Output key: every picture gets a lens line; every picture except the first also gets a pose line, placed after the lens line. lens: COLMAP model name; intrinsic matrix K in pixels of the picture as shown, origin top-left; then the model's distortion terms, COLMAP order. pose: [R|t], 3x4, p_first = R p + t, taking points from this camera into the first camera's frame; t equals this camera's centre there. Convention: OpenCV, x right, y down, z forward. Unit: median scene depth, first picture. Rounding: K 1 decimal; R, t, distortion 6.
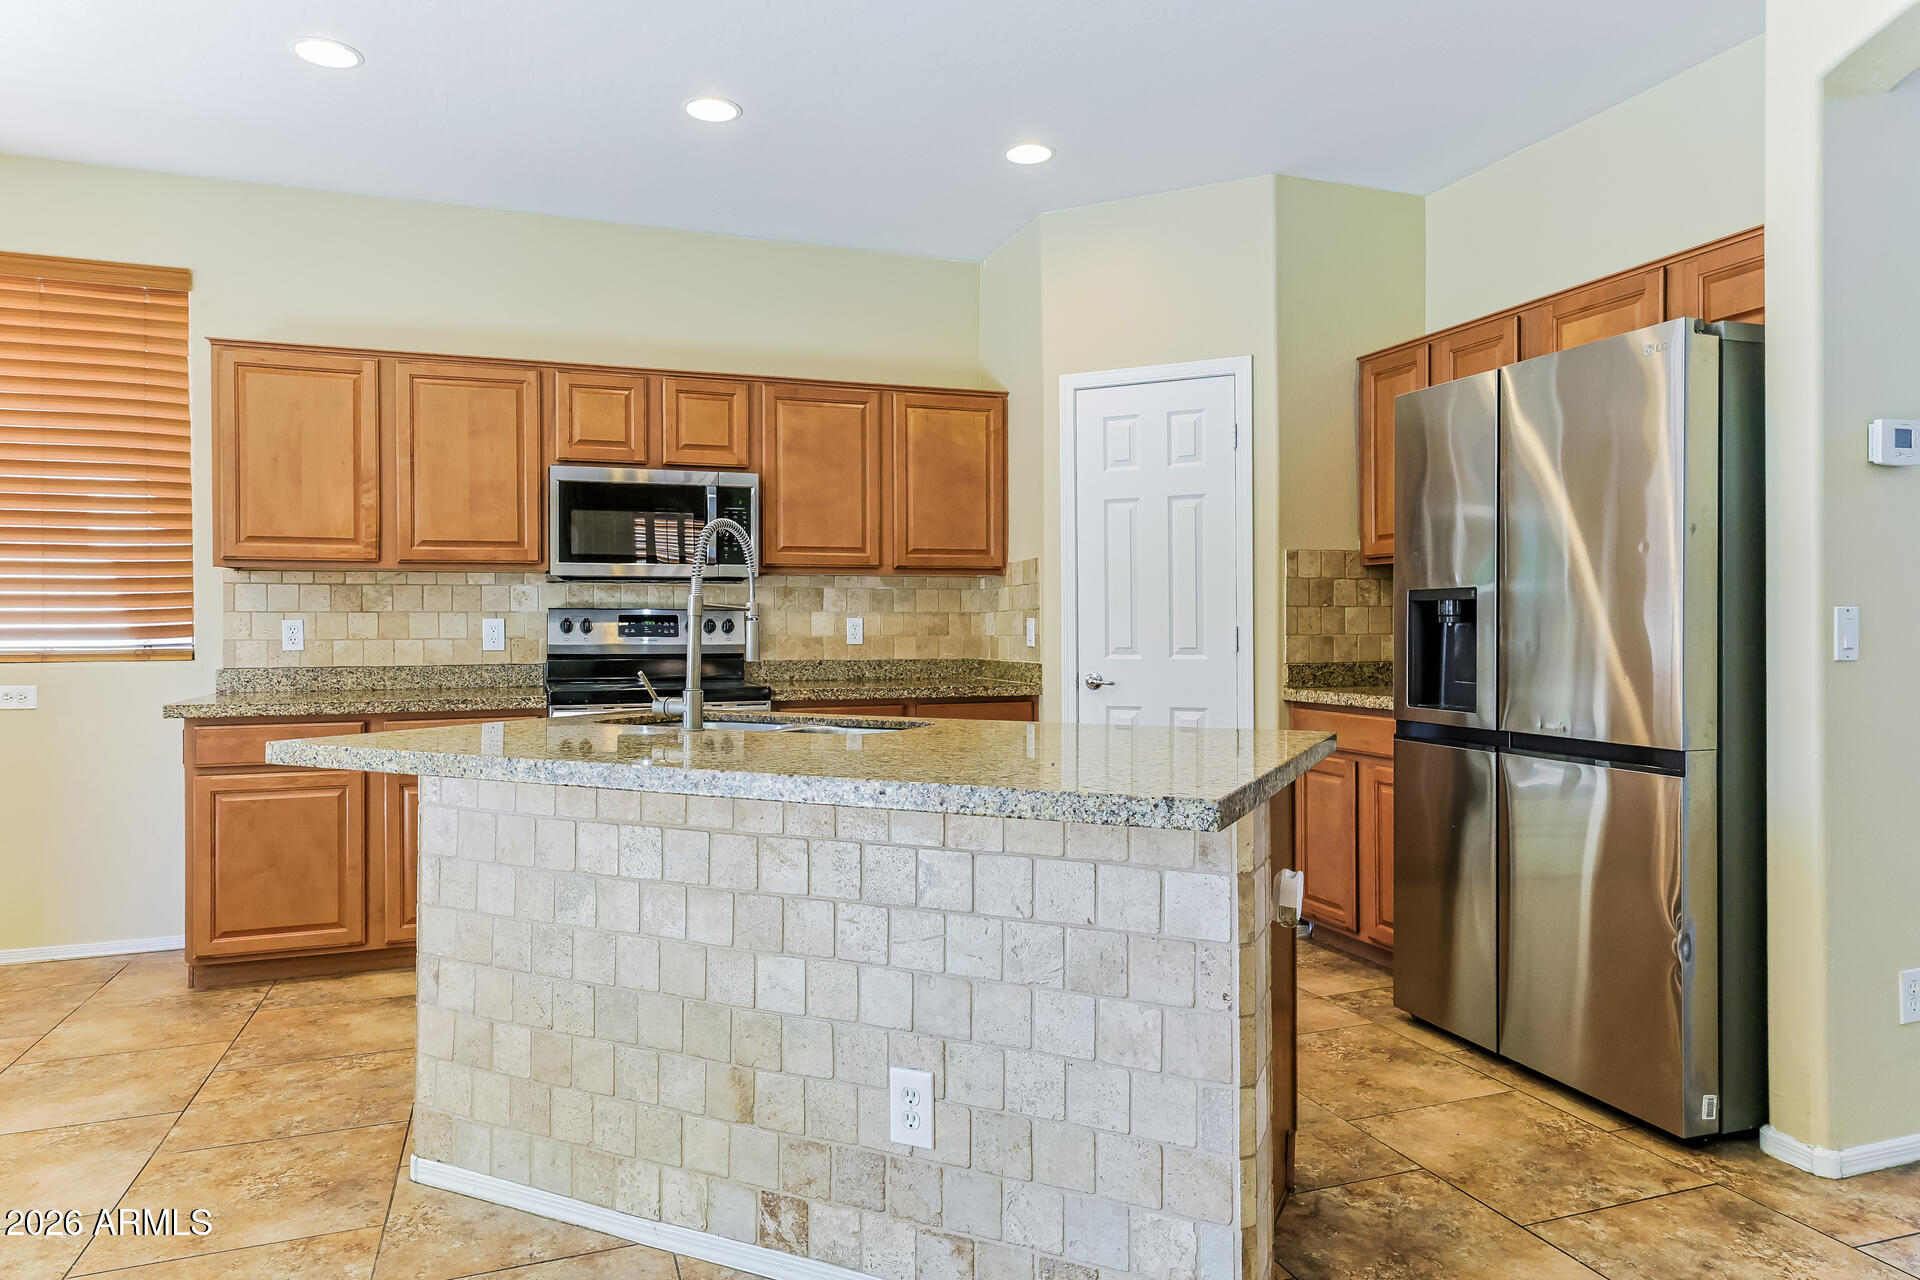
lens RADIAL K [[1208.8, 0, 957.1], [0, 1208.8, 640.0], [0, 0, 1]] dist [-0.050802, -0.000945]
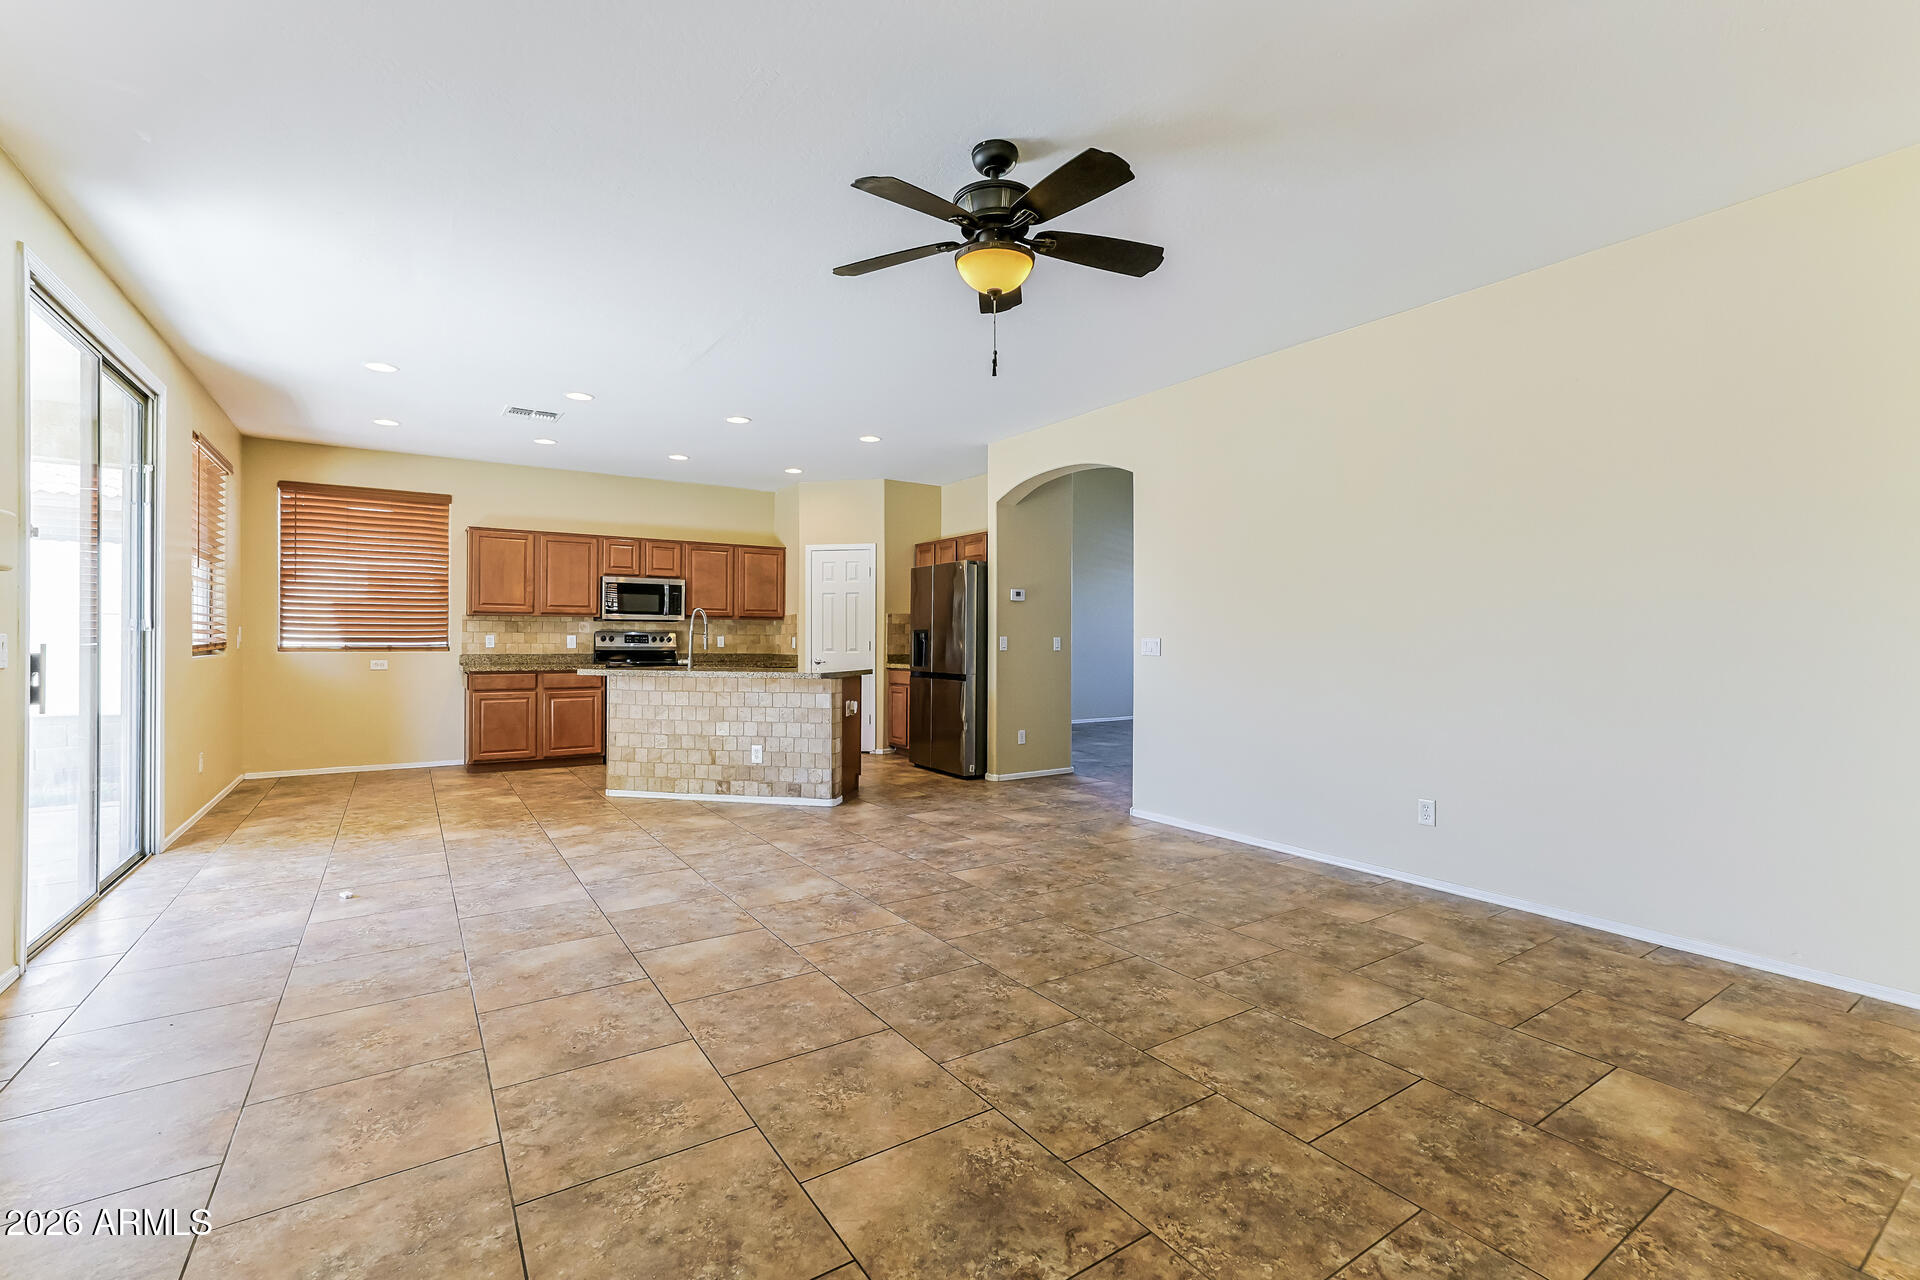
lens RADIAL K [[835.7, 0, 981.5], [0, 835.7, 640.1], [0, 0, 1]] dist [-0.003986, -0.000100]
pose [[0.964801, 0.008478, 0.262845, -0.023517], [-0.004770, 0.999880, -0.014742, 0.013512], [-0.262938, 0.012970, 0.964726, -0.918424]]
